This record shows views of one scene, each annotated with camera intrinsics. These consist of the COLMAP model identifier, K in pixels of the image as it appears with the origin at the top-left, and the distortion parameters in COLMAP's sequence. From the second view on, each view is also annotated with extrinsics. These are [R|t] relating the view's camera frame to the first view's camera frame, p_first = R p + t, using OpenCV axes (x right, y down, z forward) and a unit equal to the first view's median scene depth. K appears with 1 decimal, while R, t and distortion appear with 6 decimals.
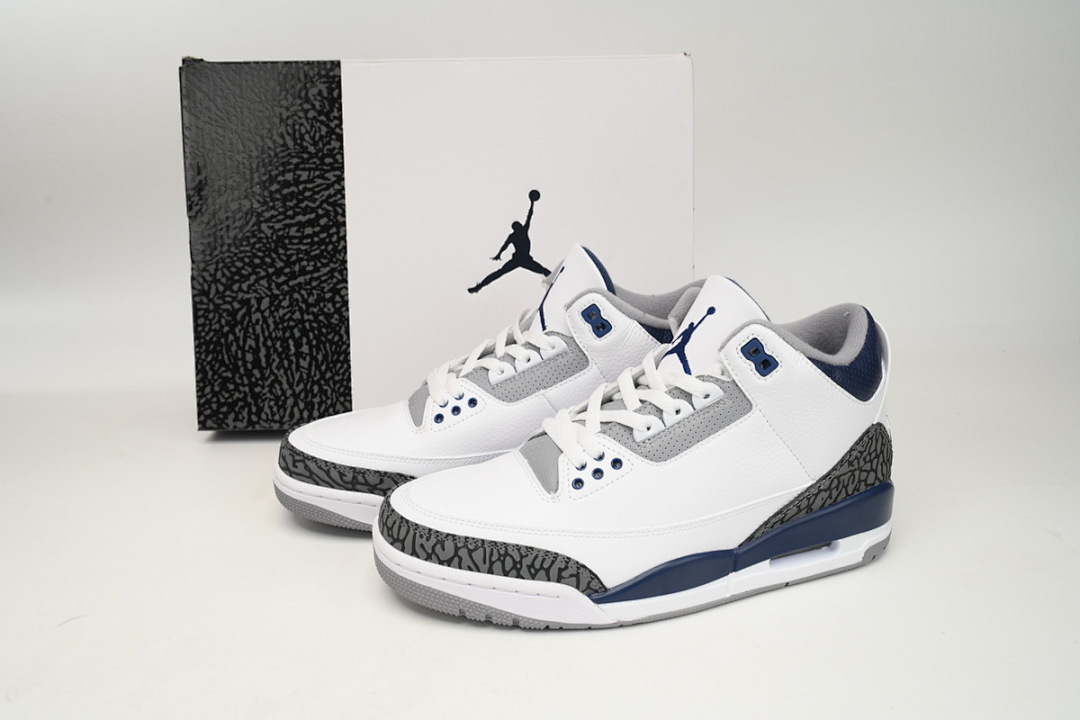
lens RADIAL K [[937.3, 0, 540.0], [0, 937.3, 360.0], [0, 0, 1]] dist [0.004992, 0.000594]
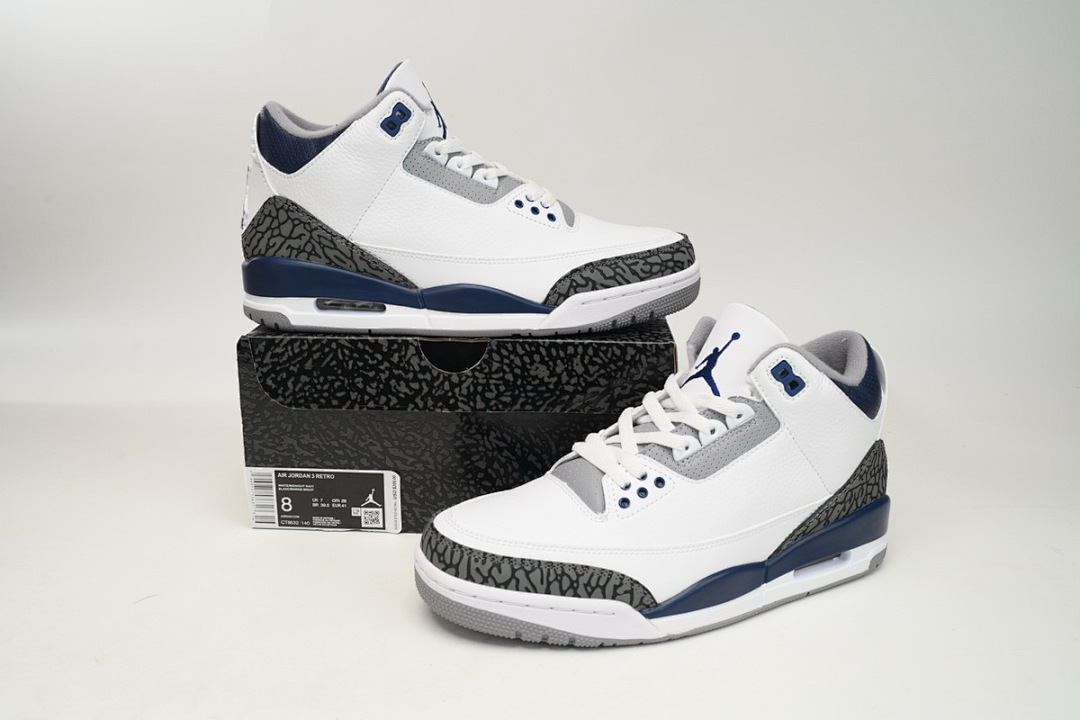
lens RADIAL K [[937.3, 0, 540.0], [0, 937.3, 360.0], [0, 0, 1]] dist [0.004992, 0.000594]
pose [[0.988308, -0.010088, 0.152134, -0.206561], [0.018055, 0.998531, -0.051078, 0.025550], [-0.151395, 0.053227, 0.987039, -0.015024]]
